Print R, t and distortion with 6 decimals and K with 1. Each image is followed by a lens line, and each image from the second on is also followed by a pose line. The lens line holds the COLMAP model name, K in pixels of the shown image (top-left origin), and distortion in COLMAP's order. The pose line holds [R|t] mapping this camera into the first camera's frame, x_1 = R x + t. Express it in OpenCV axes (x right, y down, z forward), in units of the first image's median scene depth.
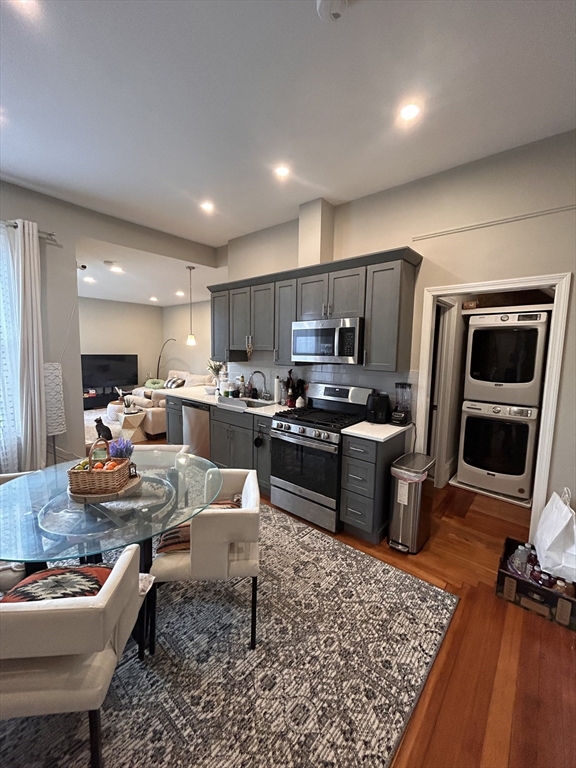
lens RADIAL K [[309.8, 0, 288.9], [0, 309.8, 383.0], [0, 0, 1]] dist [-0.004328, -0.000137]
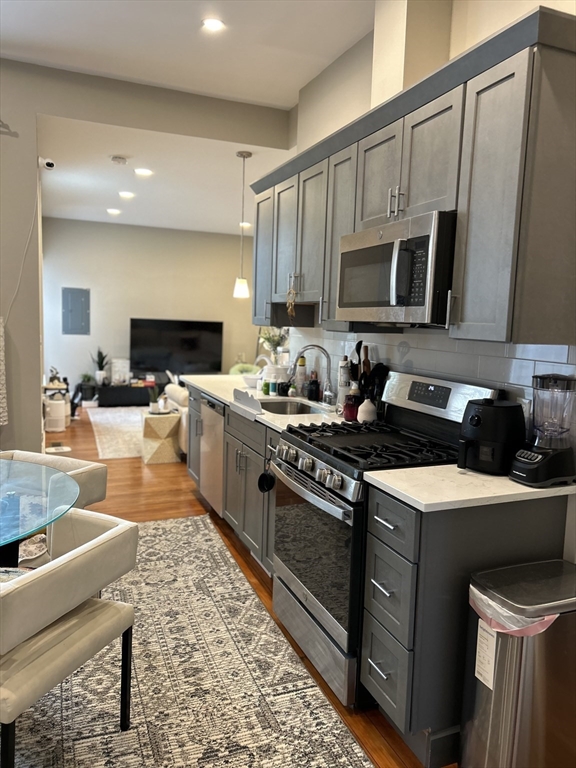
lens RADIAL K [[580.3, 0, 290.8], [0, 580.3, 385.8], [0, 0, 1]] dist [0.044486, -0.037502]
pose [[0.891230, 0.066005, -0.448723, 0.360388], [-0.067001, 0.997659, 0.013678, 0.021844], [0.448575, 0.017874, 0.893566, 0.186353]]
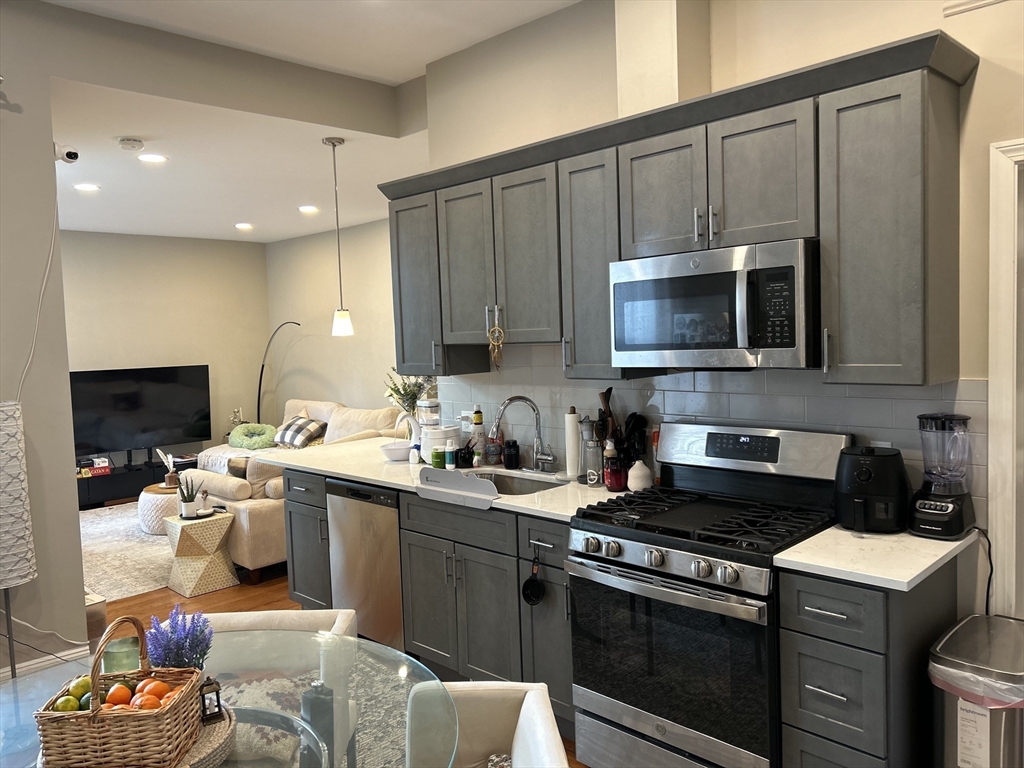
lens RADIAL K [[773.8, 0, 510.8], [0, 773.8, 380.6], [0, 0, 1]] dist [0.059365, -0.072348]
pose [[0.995439, -0.047863, -0.082528, -0.038907], [0.044113, 0.997935, -0.046683, -0.016908], [0.084592, 0.042830, 0.995495, 0.065352]]
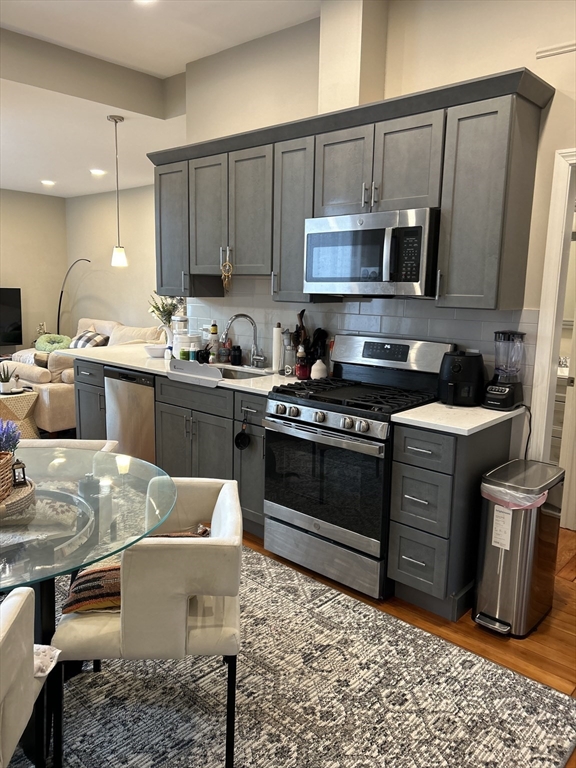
lens RADIAL K [[580.4, 0, 288.0], [0, 580.4, 384.0], [0, 0, 1]] dist [0.059365, -0.072348]
pose [[0.999630, 0.007871, -0.026027, 0.009120], [-0.006322, 0.998232, 0.059101, 0.029984], [0.026446, -0.058914, 0.997913, -0.029465]]
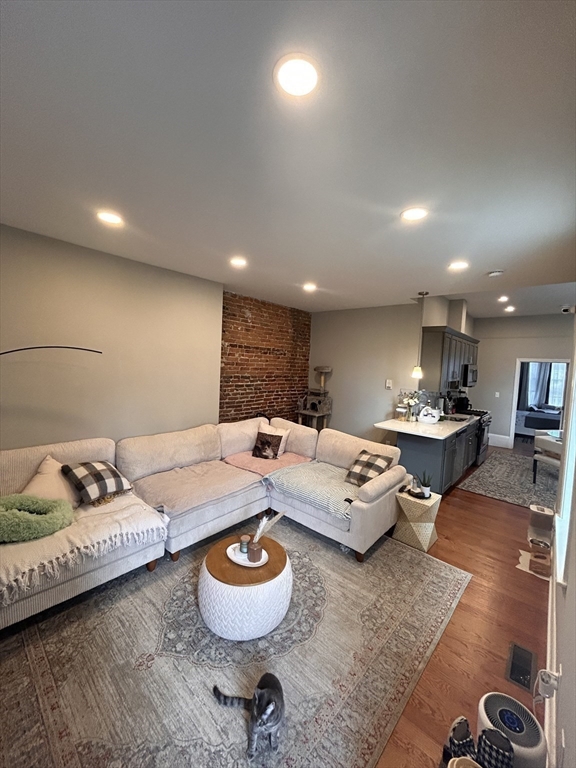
lens RADIAL K [[308.8, 0, 288.0], [0, 308.8, 384.0], [0, 0, 1]] dist [-0.002317, -0.000056]
pose [[0.012482, -0.083421, 0.996436, -1.813044], [0.065420, 0.994447, 0.082435, -0.304323], [-0.997780, 0.064158, 0.017870, 2.041400]]
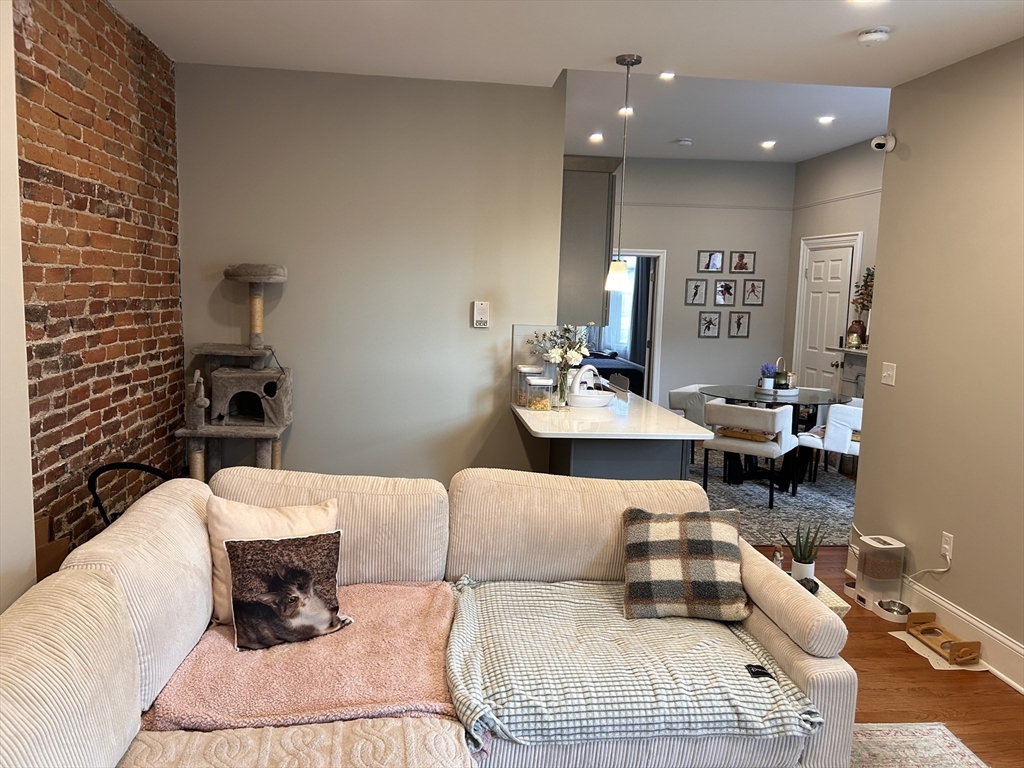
lens RADIAL K [[773.7, 0, 512.0], [0, 773.7, 384.0], [0, 0, 1]] dist [0.044486, -0.037502]
pose [[-0.736940, -0.120561, 0.665119, -1.212549], [0.033823, 0.976157, 0.214416, -0.313529], [-0.675111, 0.180508, -0.715291, 2.554761]]
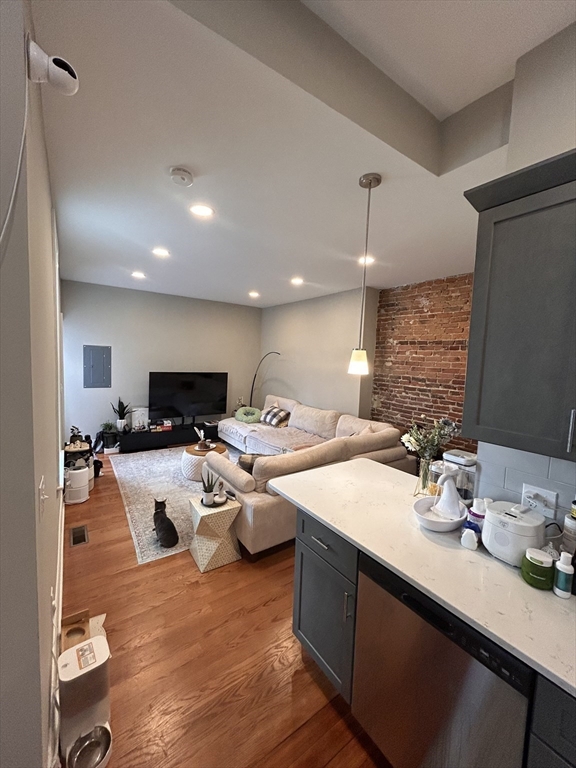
lens RADIAL K [[308.8, 0, 288.0], [0, 308.8, 384.0], [0, 0, 1]] dist [-0.002317, -0.000056]
pose [[0.968404, 0.041486, -0.245912, -0.464079], [-0.048873, 0.998516, -0.024011, -0.146538], [0.244551, 0.035271, 0.968995, 0.895800]]
